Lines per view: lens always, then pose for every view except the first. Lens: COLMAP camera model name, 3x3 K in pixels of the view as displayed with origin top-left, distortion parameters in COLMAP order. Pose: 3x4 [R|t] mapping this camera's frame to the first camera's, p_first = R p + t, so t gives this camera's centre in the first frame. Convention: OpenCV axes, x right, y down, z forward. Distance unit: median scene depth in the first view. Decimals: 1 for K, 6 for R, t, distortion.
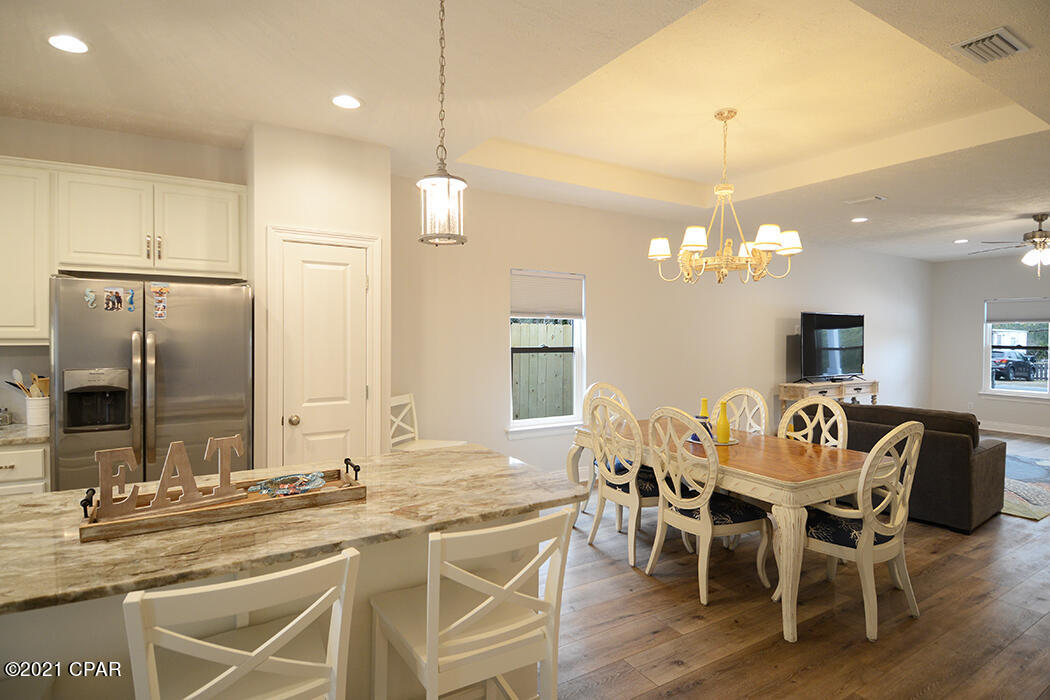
lens RADIAL K [[553.7, 0, 531.9], [0, 553.7, 343.7], [0, 0, 1]] dist [0.051481, -0.052039]
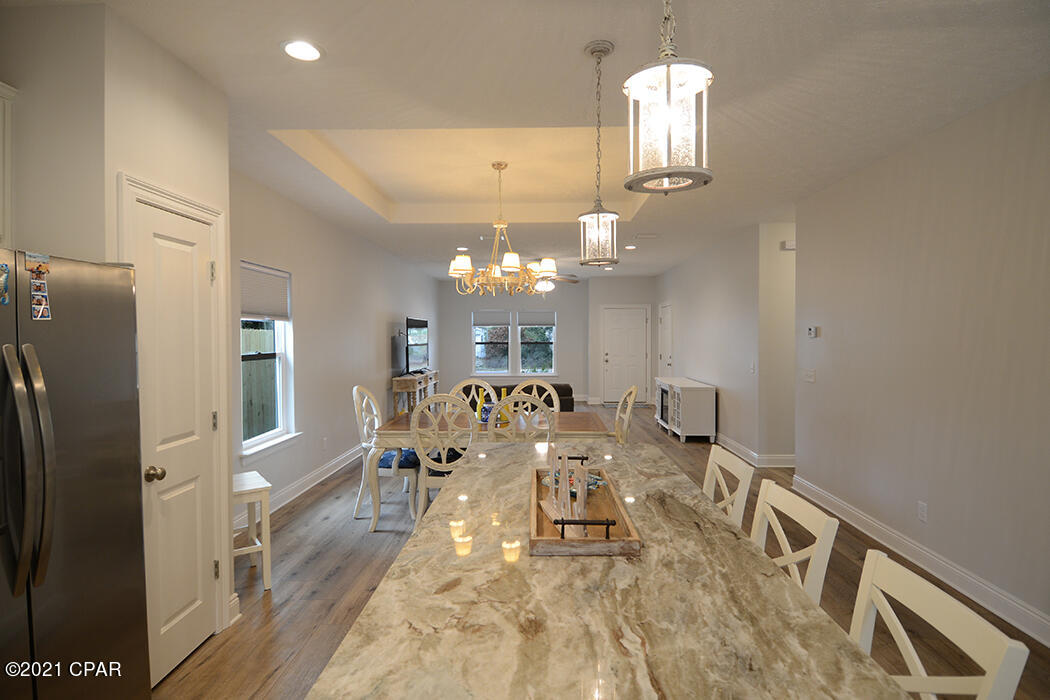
lens RADIAL K [[551.7, 0, 527.4], [0, 551.7, 338.4], [0, 0, 1]] dist [0.044853, -0.050472]
pose [[0.552577, -0.015108, 0.833325, -0.679050], [0.025325, 0.999678, 0.001331, -0.011701], [-0.833077, 0.020368, 0.552782, 0.244785]]
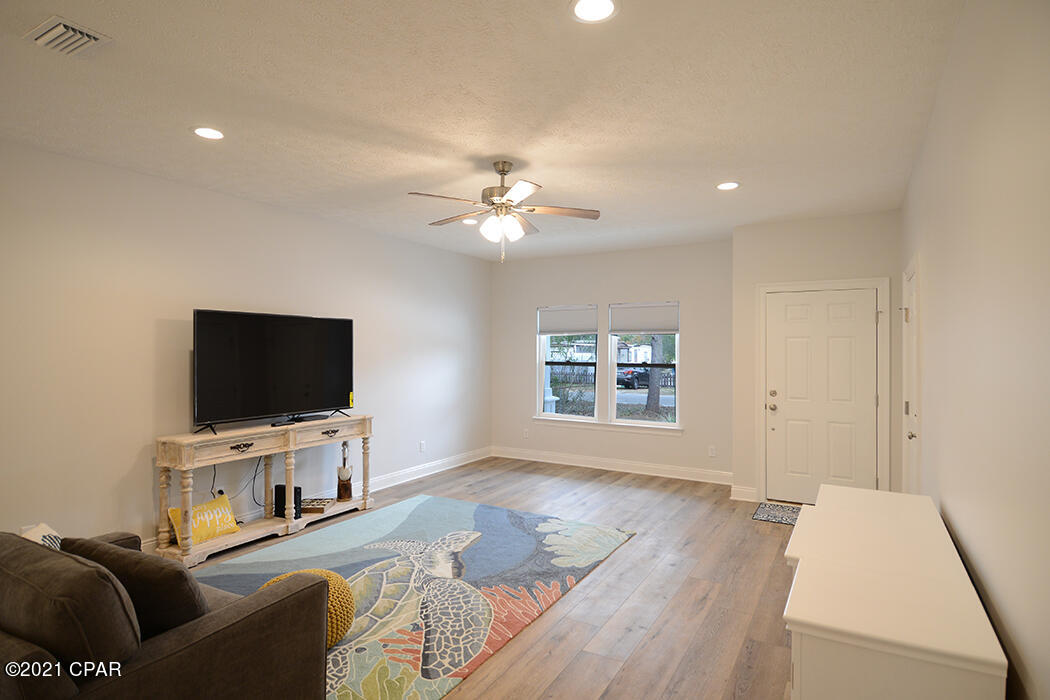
lens RADIAL K [[553.7, 0, 531.9], [0, 553.7, 343.7], [0, 0, 1]] dist [0.051481, -0.052039]
pose [[0.882855, 0.001514, 0.469642, 0.967081], [0.011990, 0.999596, -0.025760, -0.004151], [-0.469492, 0.028373, 0.882481, 0.627799]]
